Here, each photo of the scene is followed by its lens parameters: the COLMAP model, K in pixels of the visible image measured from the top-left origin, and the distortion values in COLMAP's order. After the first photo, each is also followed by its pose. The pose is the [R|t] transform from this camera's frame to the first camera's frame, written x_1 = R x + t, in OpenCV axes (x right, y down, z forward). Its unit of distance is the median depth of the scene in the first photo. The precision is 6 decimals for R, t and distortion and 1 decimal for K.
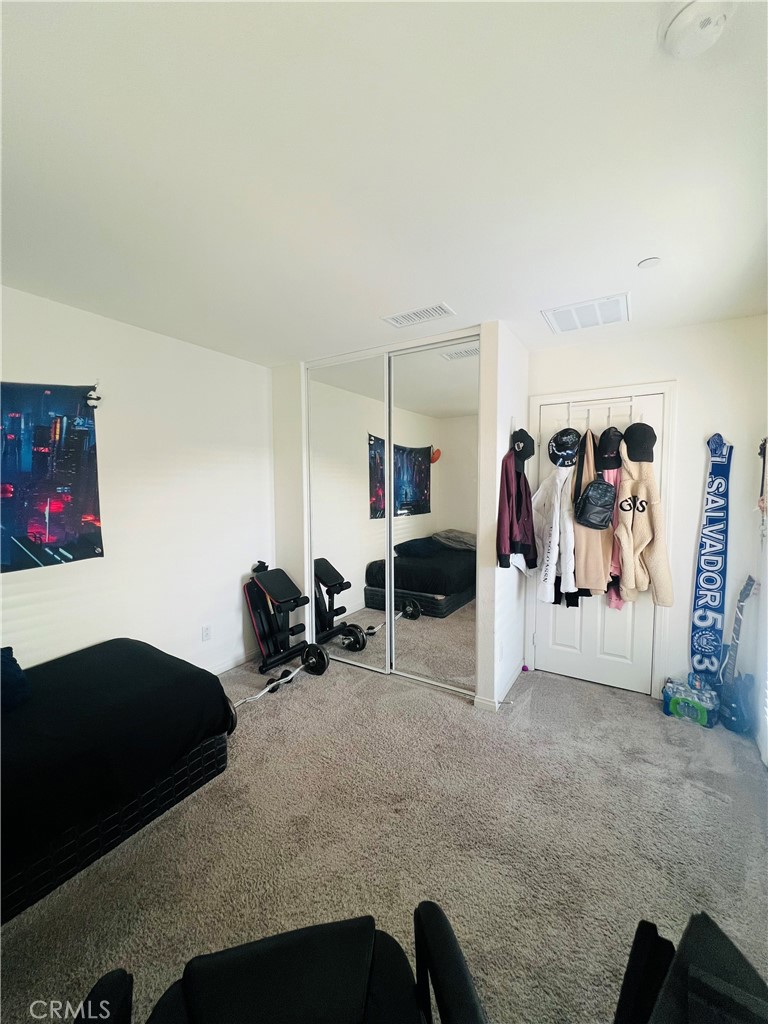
lens RADIAL K [[408.8, 0, 381.5], [0, 408.8, 514.9], [0, 0, 1]] dist [-0.000491, -0.000018]
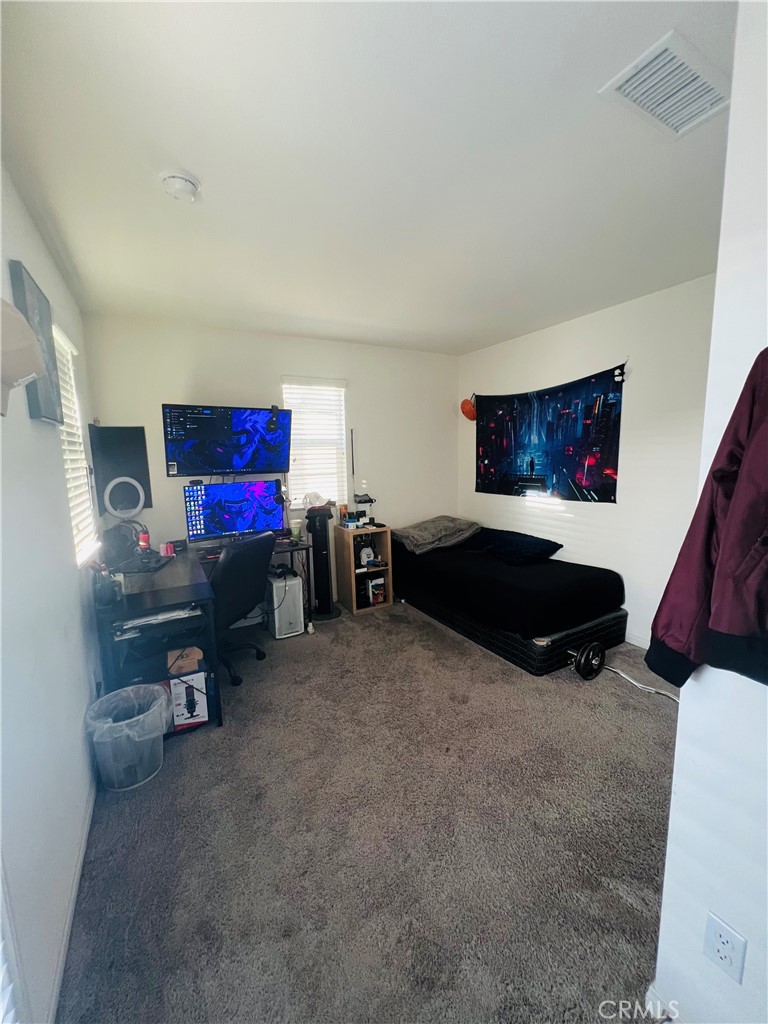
lens RADIAL K [[408.8, 0, 382.0], [0, 408.8, 510.9], [0, 0, 1]] dist [-0.000491, -0.000018]
pose [[-0.472516, 0.144129, -0.869457, 0.803607], [-0.037156, 0.982402, 0.183045, -0.083716], [0.880539, 0.118797, -0.458845, 1.026207]]
